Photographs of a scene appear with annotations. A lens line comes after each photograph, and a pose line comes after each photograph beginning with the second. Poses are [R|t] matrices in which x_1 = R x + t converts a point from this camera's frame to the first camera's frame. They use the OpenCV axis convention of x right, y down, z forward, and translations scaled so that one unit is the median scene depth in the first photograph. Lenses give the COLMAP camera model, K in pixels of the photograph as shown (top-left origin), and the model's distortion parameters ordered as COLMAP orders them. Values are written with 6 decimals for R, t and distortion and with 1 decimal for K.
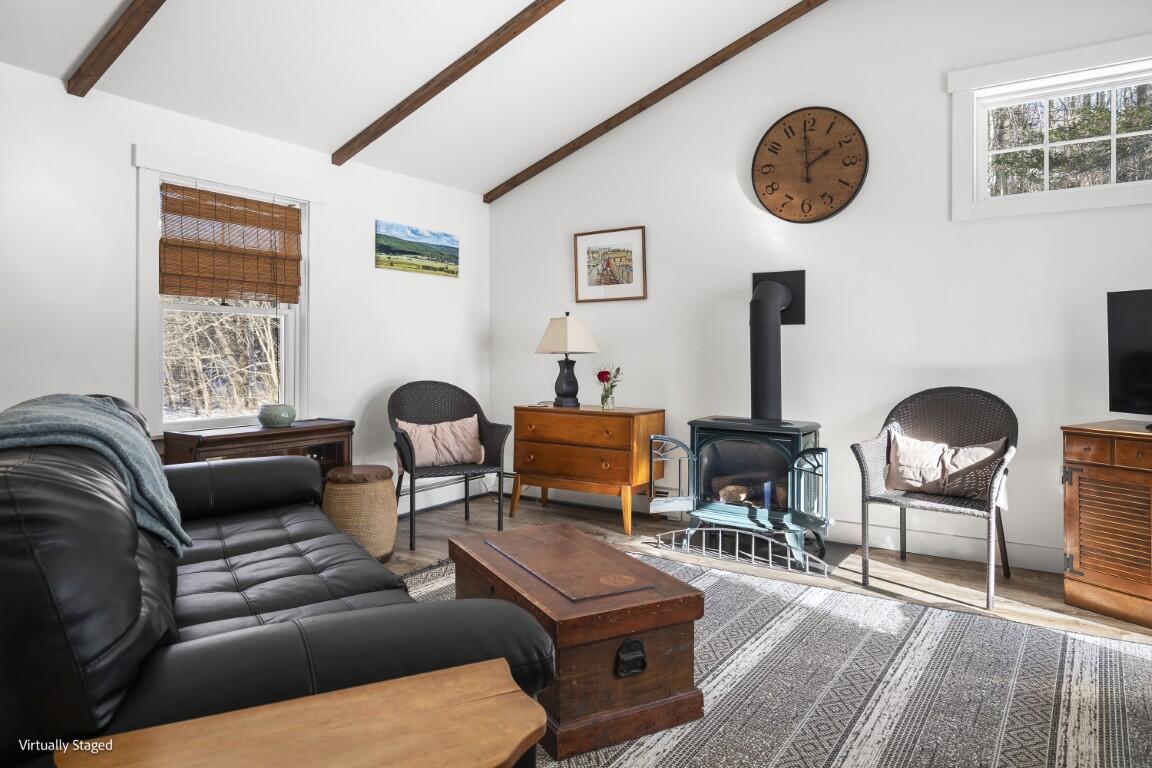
lens RADIAL K [[715.9, 0, 576.0], [0, 715.9, 384.0], [0, 0, 1]] dist [-0.000057, -0.000238]
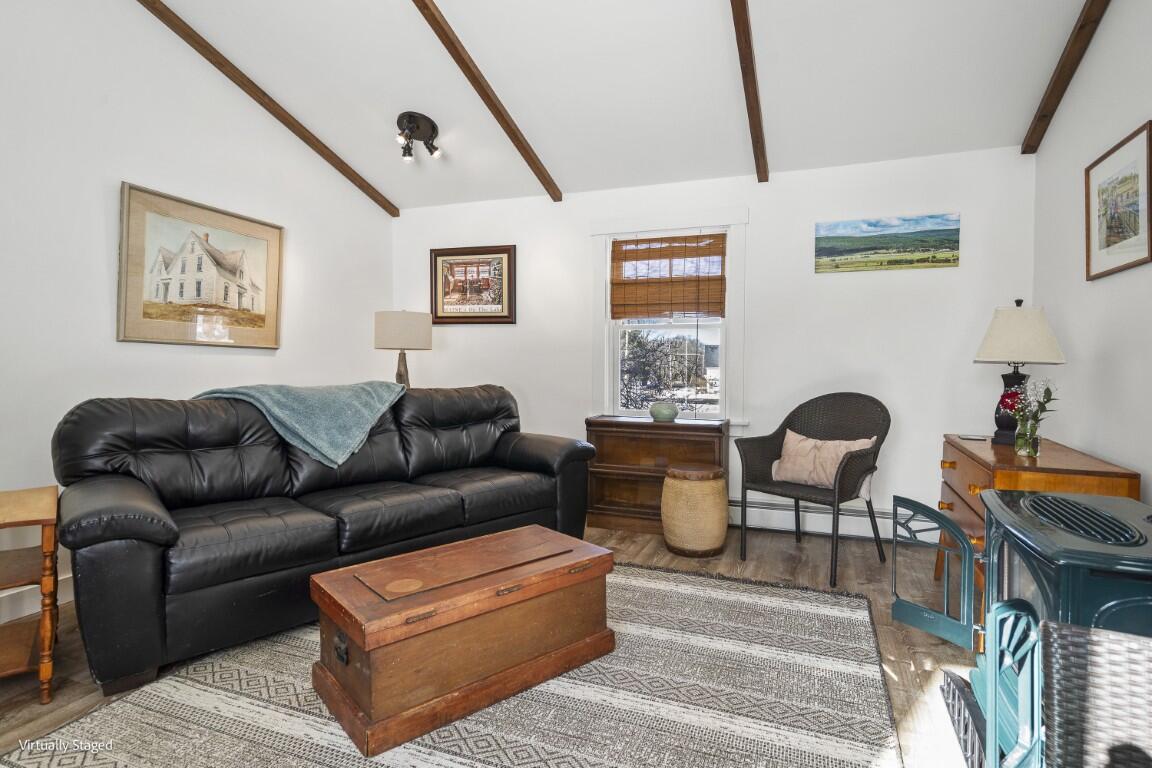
lens RADIAL K [[630.7, 0, 576.0], [0, 630.7, 384.0], [0, 0, 1]] dist [0.001837, 0.000345]
pose [[0.205364, 0.034897, -0.978063, 0.482495], [-0.049427, 0.998459, 0.025247, -0.020075], [0.977437, 0.043158, 0.206772, 0.517641]]
